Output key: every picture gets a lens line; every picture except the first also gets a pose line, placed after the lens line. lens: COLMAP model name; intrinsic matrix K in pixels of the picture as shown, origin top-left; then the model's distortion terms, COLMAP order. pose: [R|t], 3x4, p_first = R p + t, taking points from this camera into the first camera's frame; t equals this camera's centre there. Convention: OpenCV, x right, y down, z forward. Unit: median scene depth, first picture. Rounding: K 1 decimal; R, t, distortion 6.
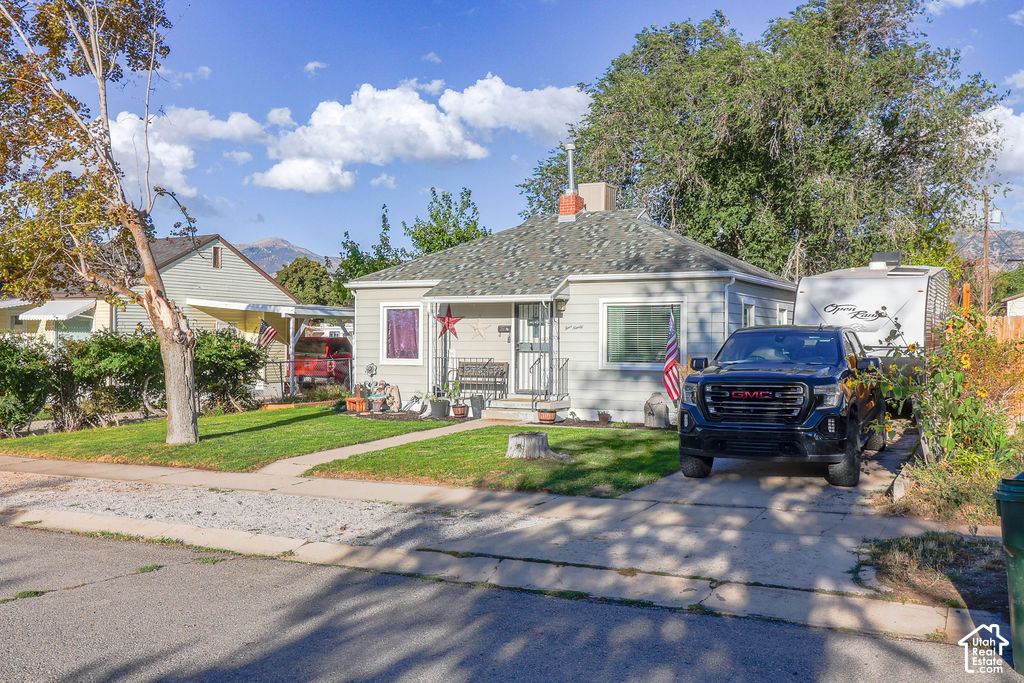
lens RADIAL K [[848.0, 0, 512.0], [0, 848.0, 341.5], [0, 0, 1]] dist [0.001142, 0.000526]
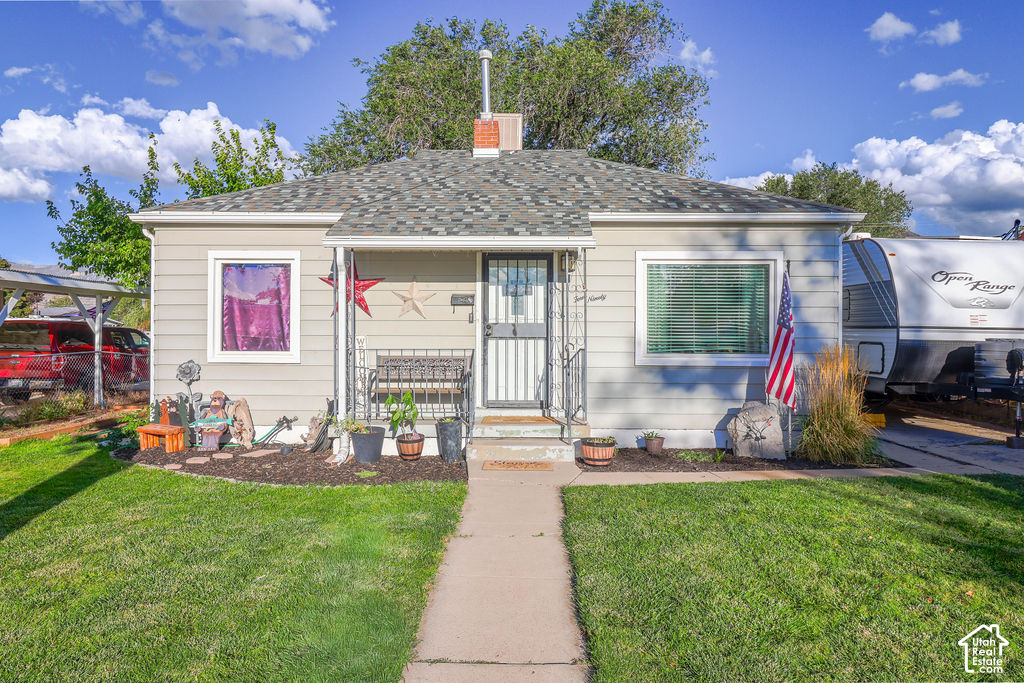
lens RADIAL K [[628.2, 0, 512.0], [0, 628.2, 341.5], [0, 0, 1]] dist [0.004317, 0.000785]
pose [[0.893129, -0.004392, 0.449780, -0.172733], [-0.000039, 0.999952, 0.009842, 0.009887], [-0.449801, -0.008807, 0.893085, 0.573169]]
